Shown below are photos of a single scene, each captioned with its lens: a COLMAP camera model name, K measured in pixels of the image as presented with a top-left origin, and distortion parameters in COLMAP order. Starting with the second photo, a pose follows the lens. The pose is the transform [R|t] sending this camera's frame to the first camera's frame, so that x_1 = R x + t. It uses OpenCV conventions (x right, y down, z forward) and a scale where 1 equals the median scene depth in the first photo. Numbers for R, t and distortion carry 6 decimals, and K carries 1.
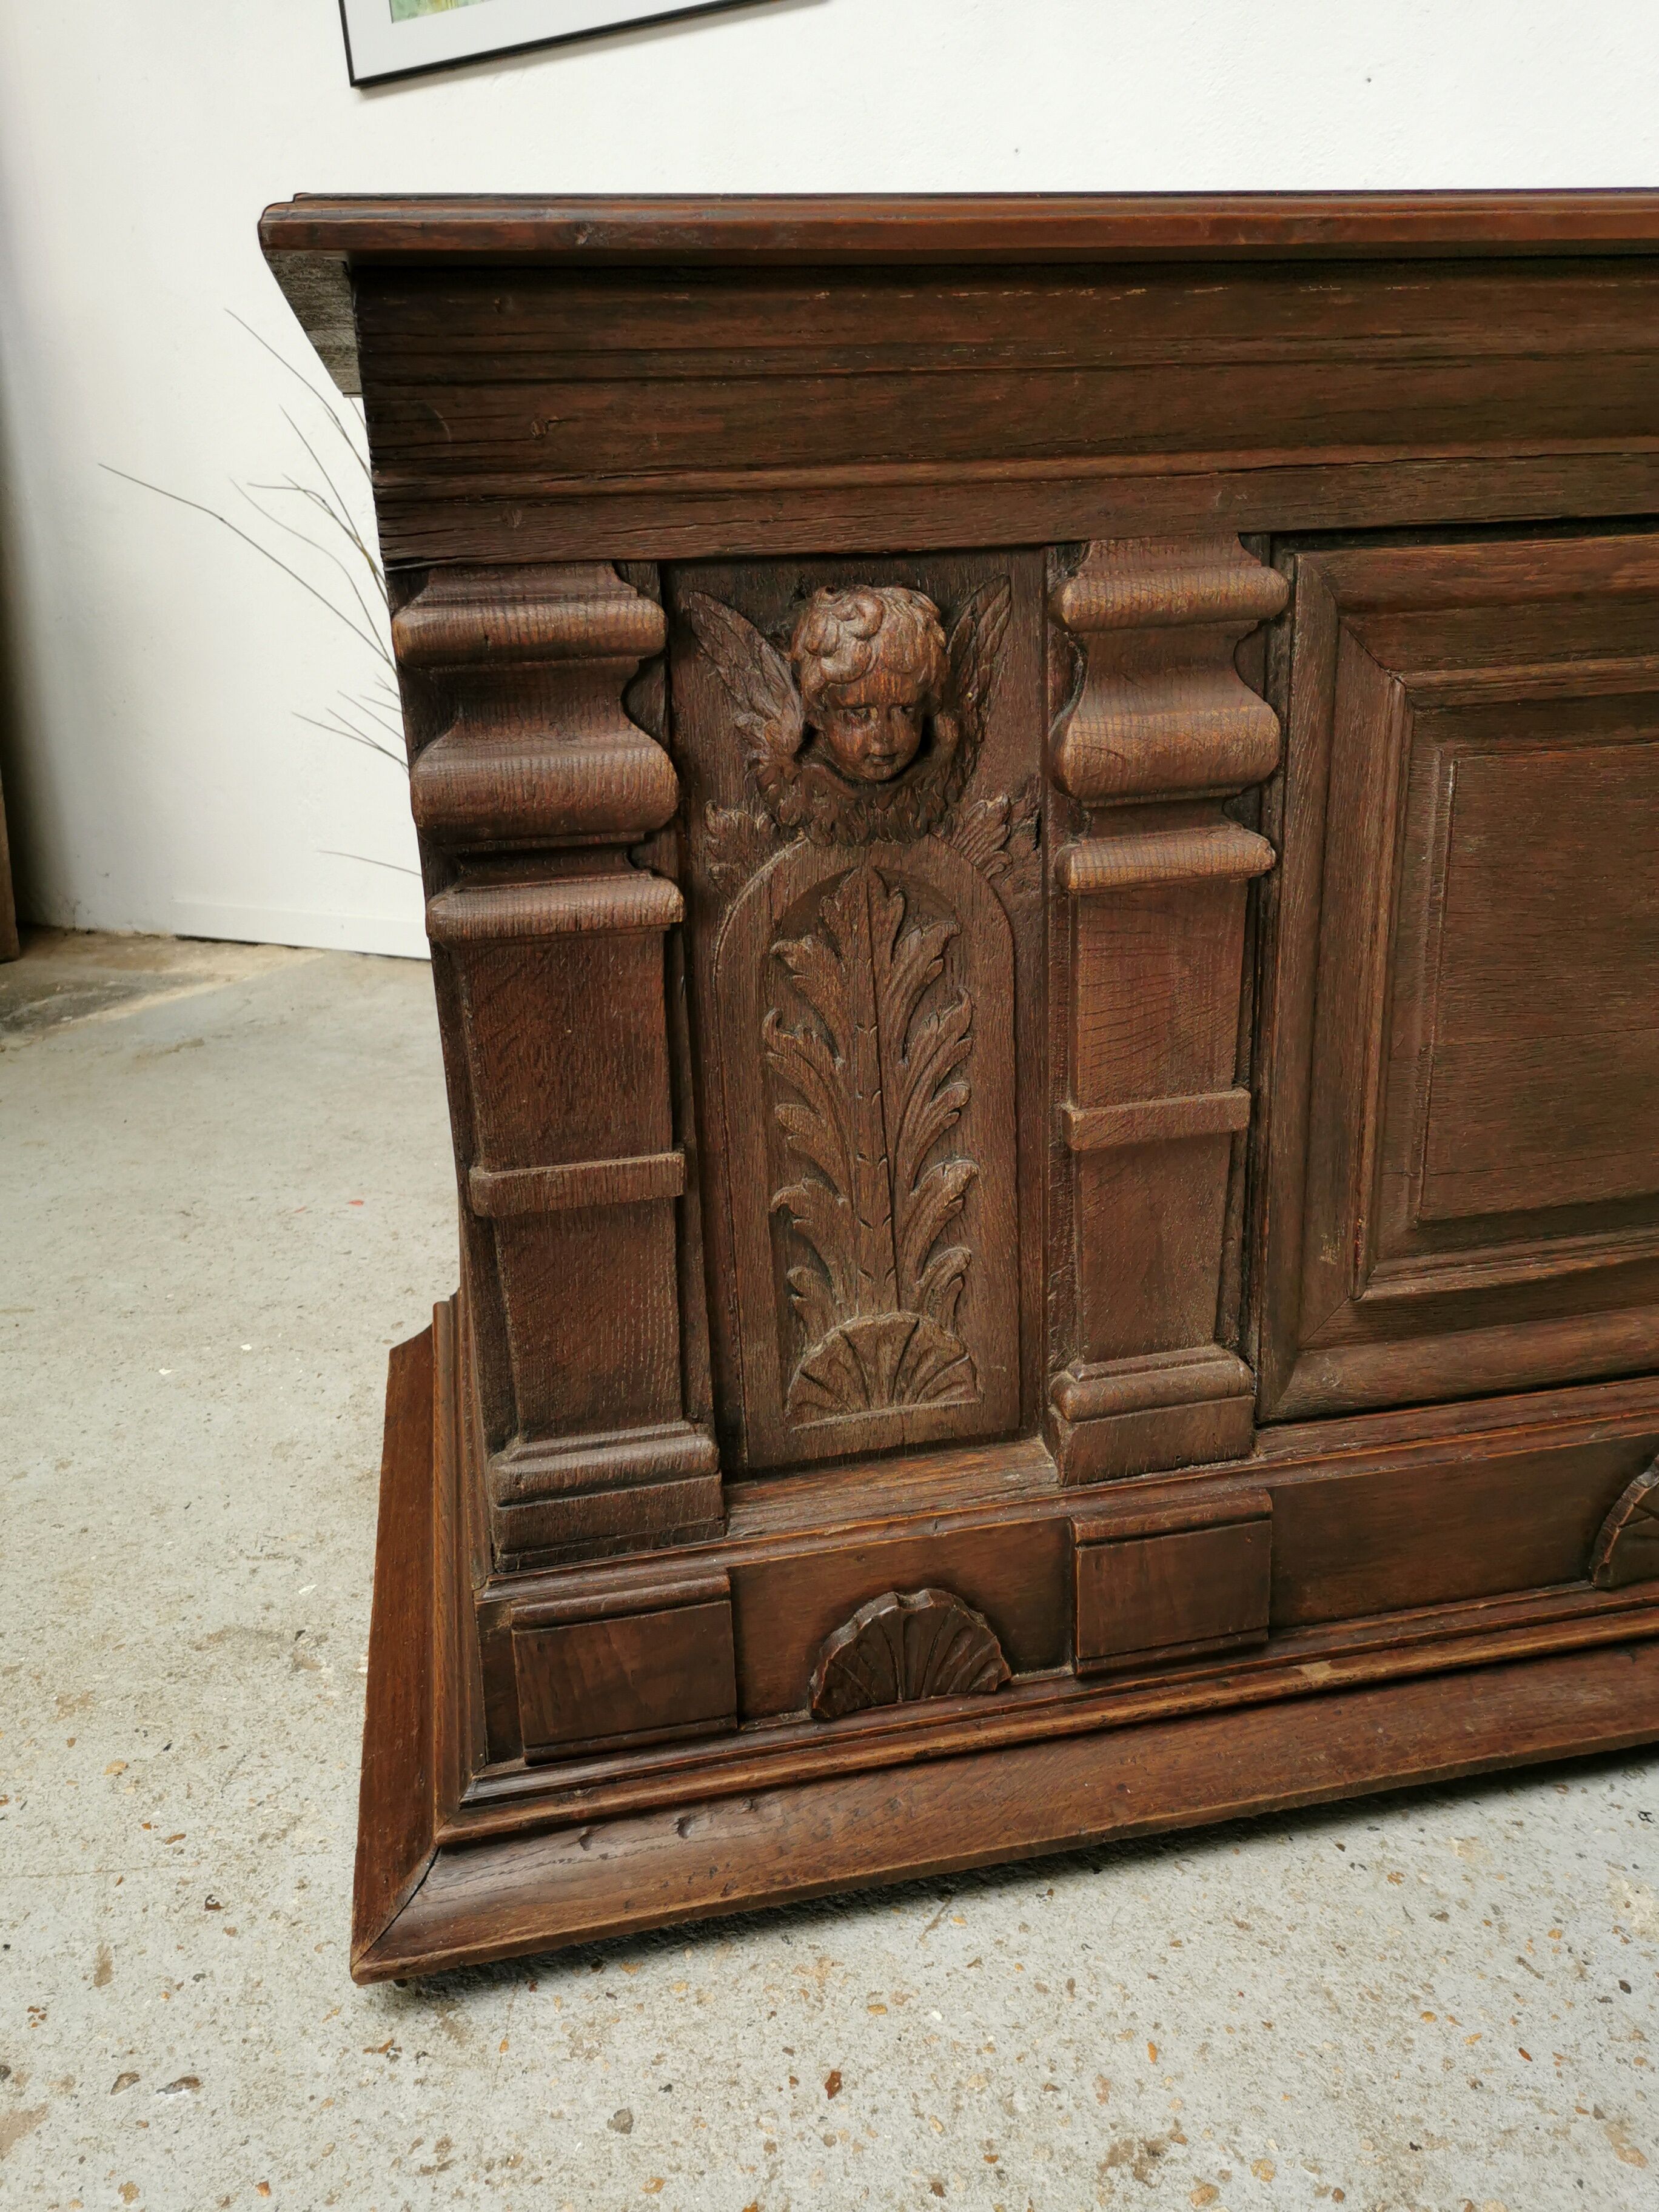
lens RADIAL K [[1711.2, 0, 821.8], [0, 1711.2, 1105.8], [0, 0, 1]] dist [0.056419, -0.055162]
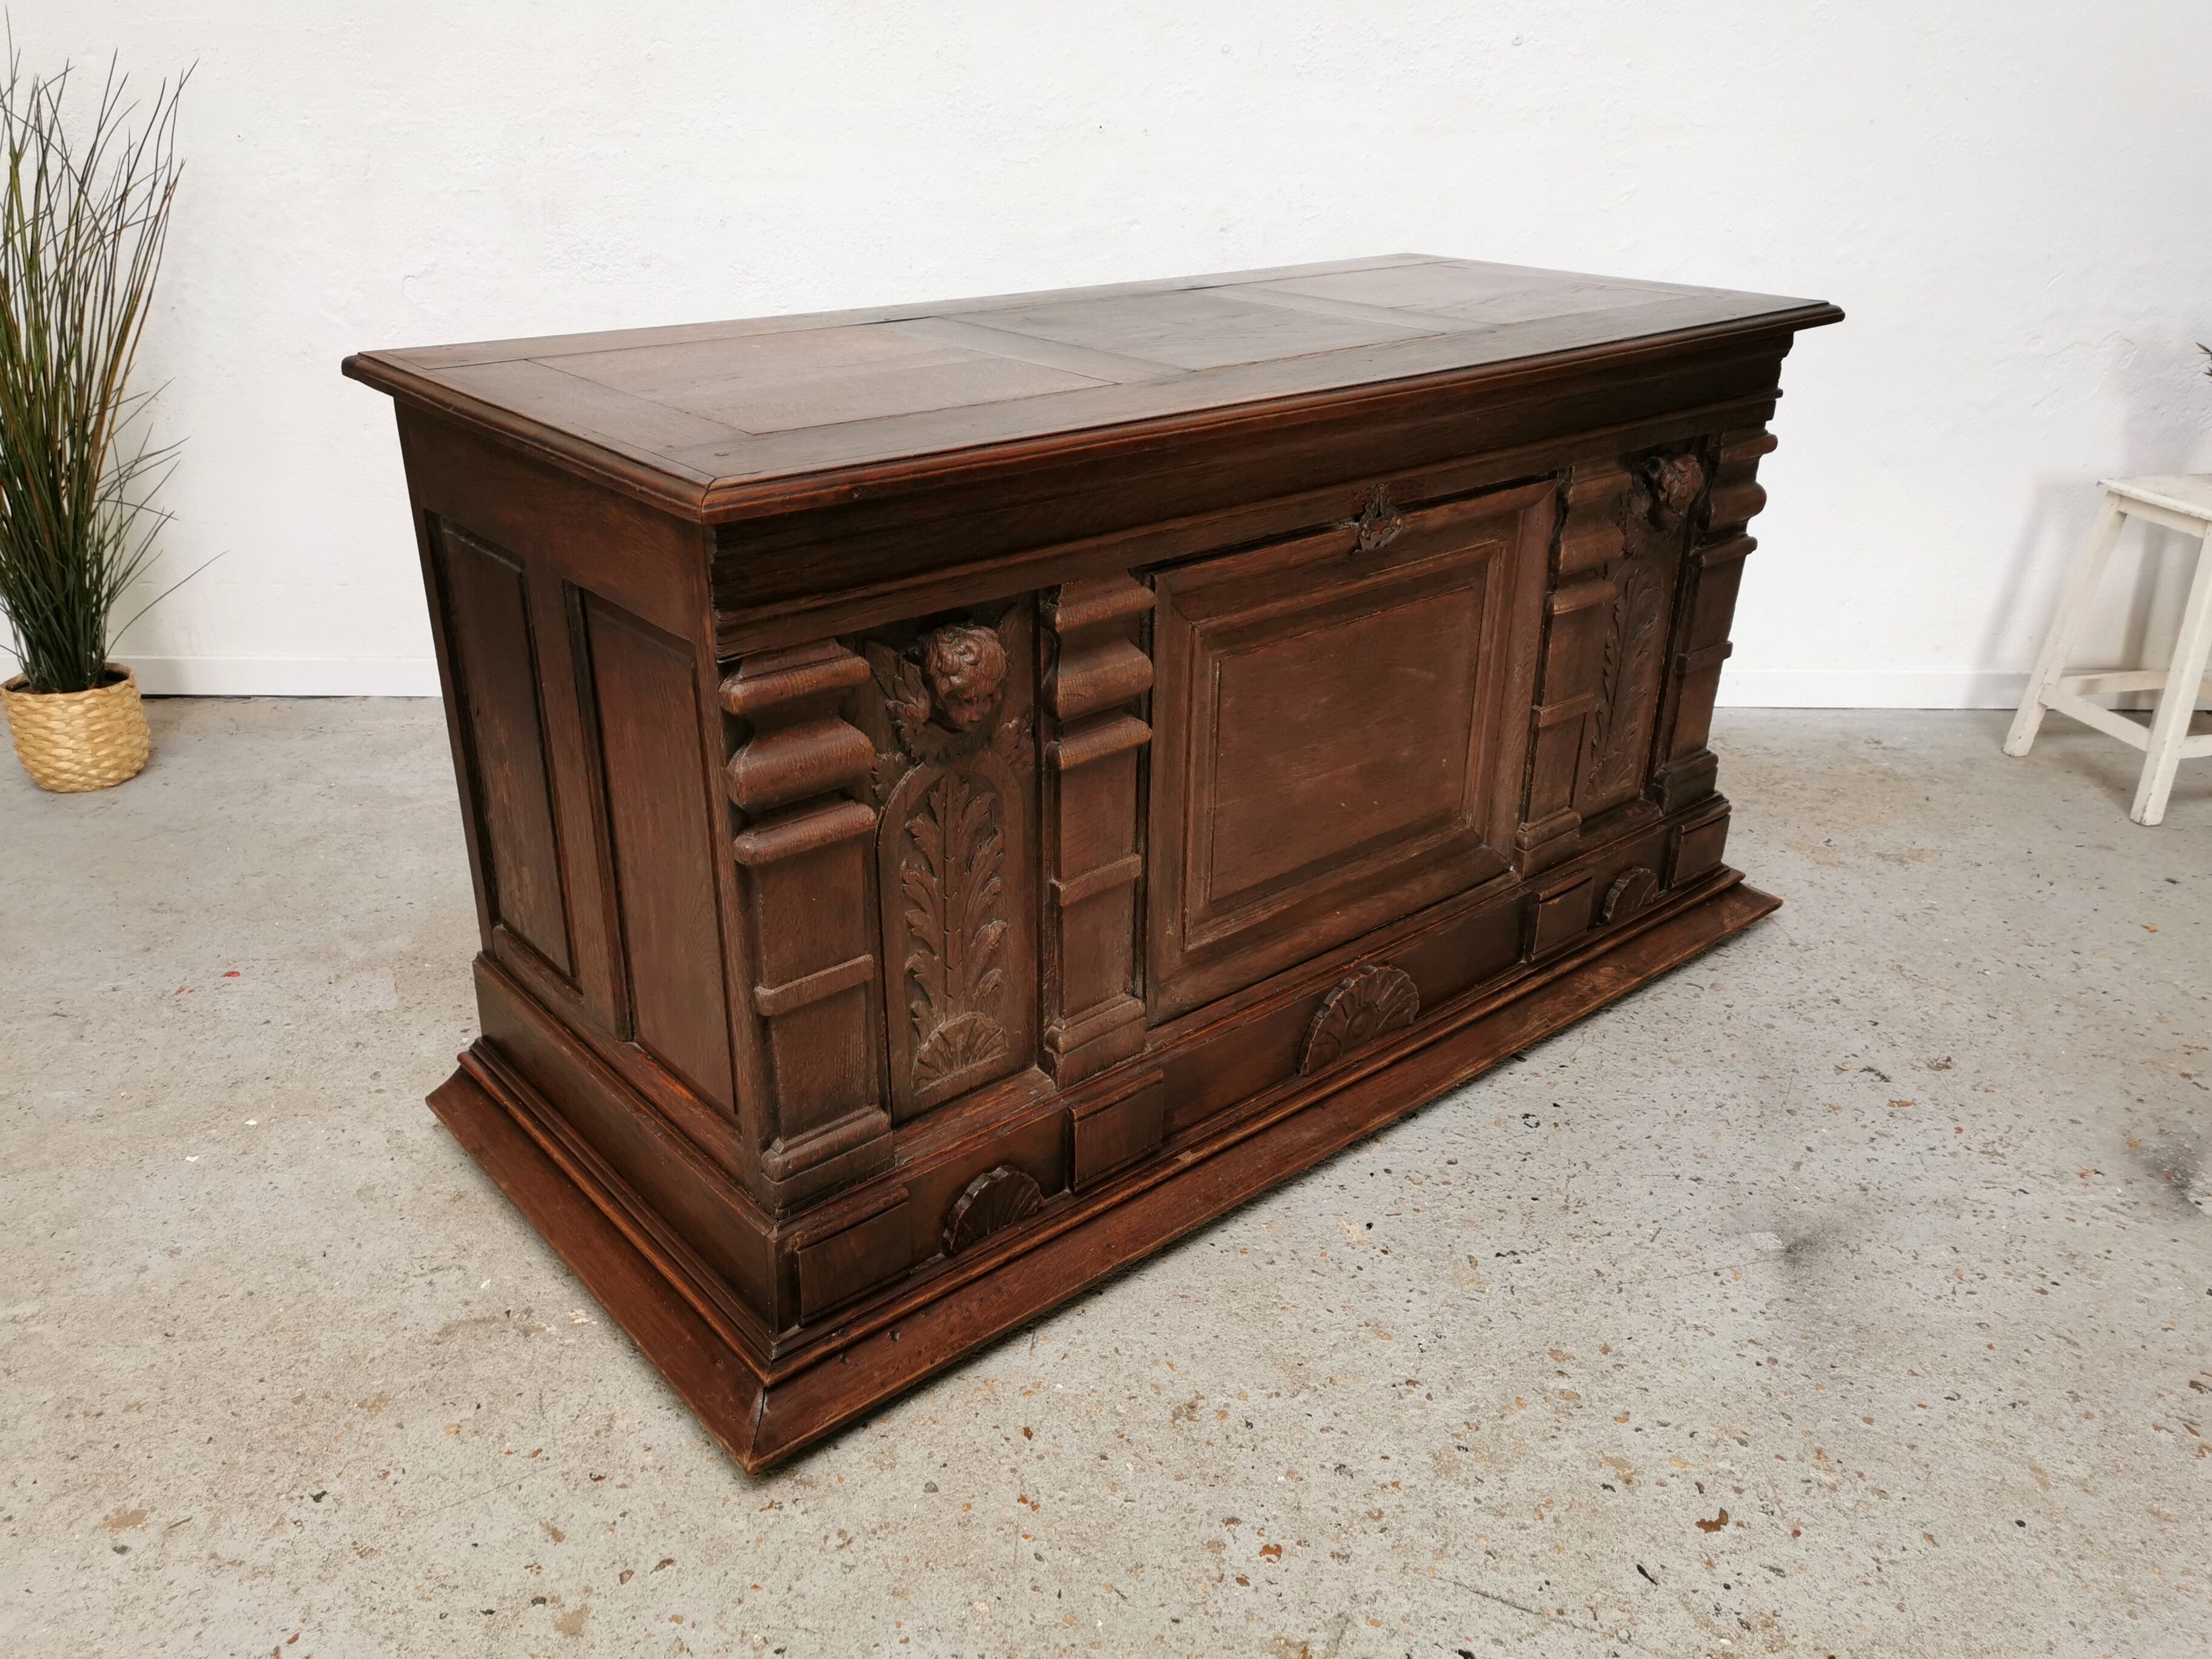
lens RADIAL K [[1711.2, 0, 1112.9], [0, 1711.2, 827.0], [0, 0, 1]] dist [0.056419, -0.055162]
pose [[0.875528, -0.154853, 0.457680, -0.583378], [0.105206, 0.985621, 0.132223, -0.274216], [-0.471574, -0.067614, 0.879231, -0.549852]]
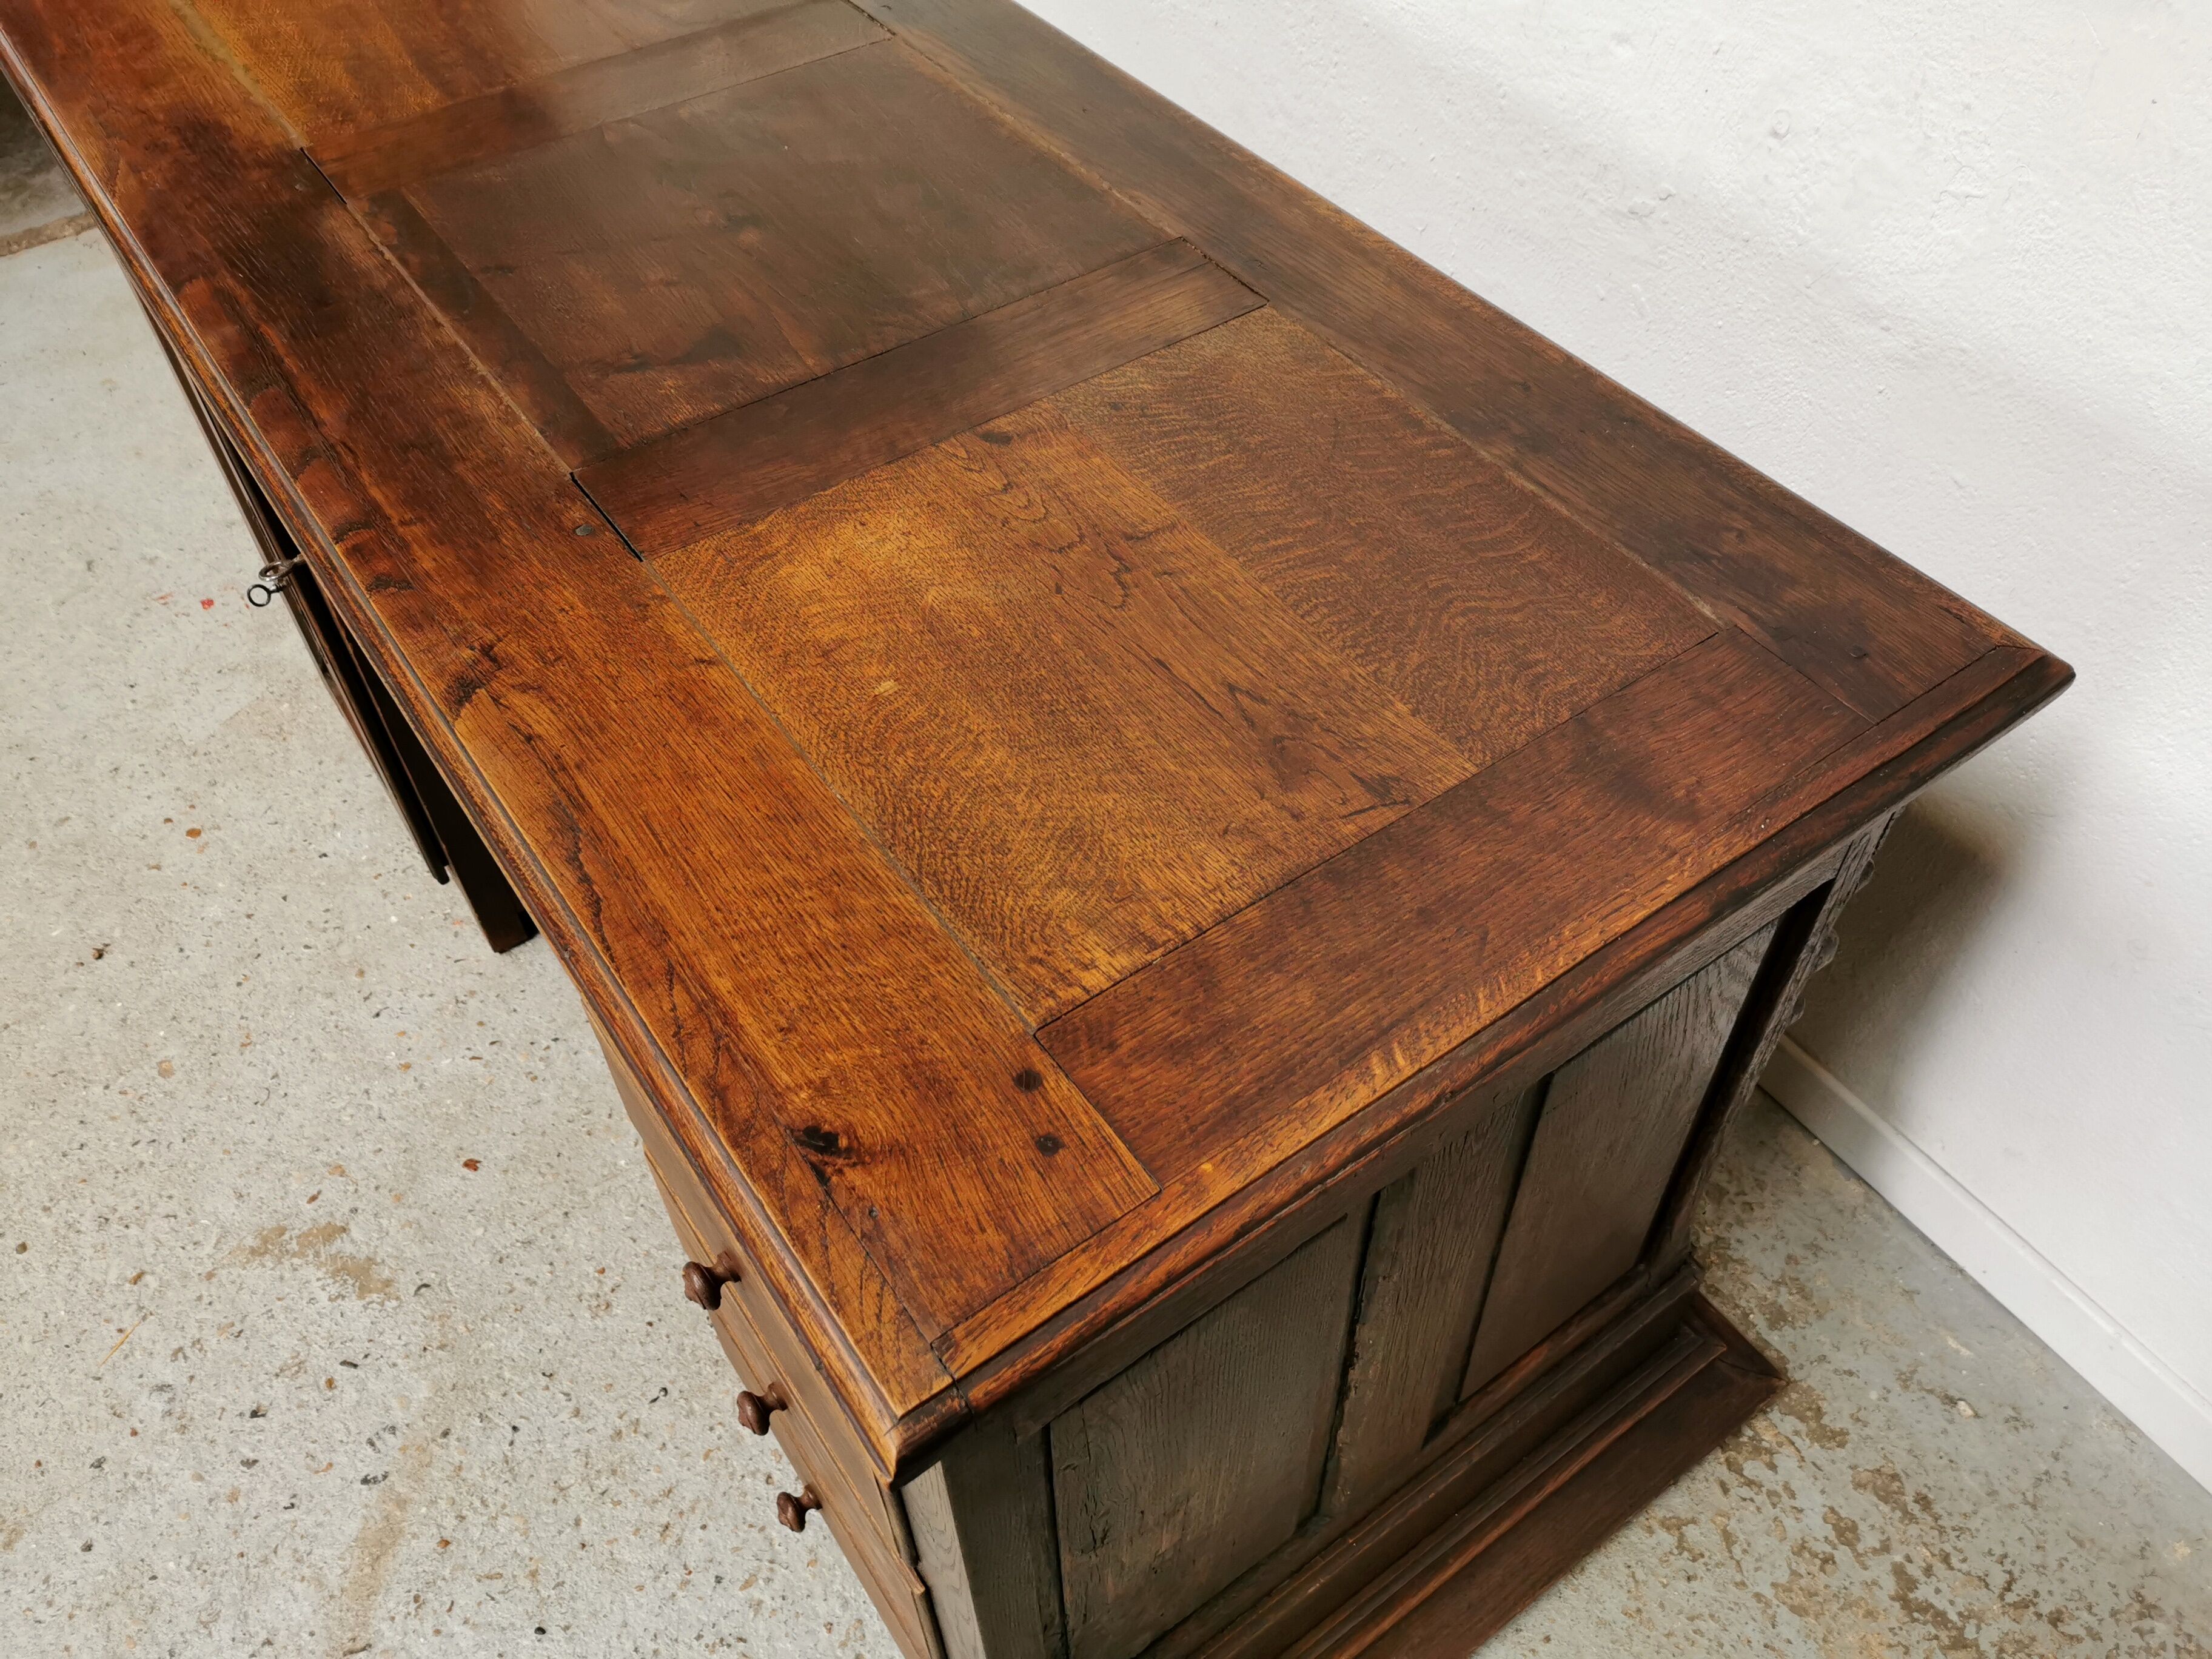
lens RADIAL K [[1711.2, 0, 1105.6], [0, 1711.2, 826.1], [0, 0, 1]] dist [0.056419, -0.055162]
pose [[0.891102, 0.355502, -0.282056, 1.269737], [-0.152240, 0.819706, 0.552181, -1.113752], [0.427505, -0.449110, 0.784564, 0.702849]]
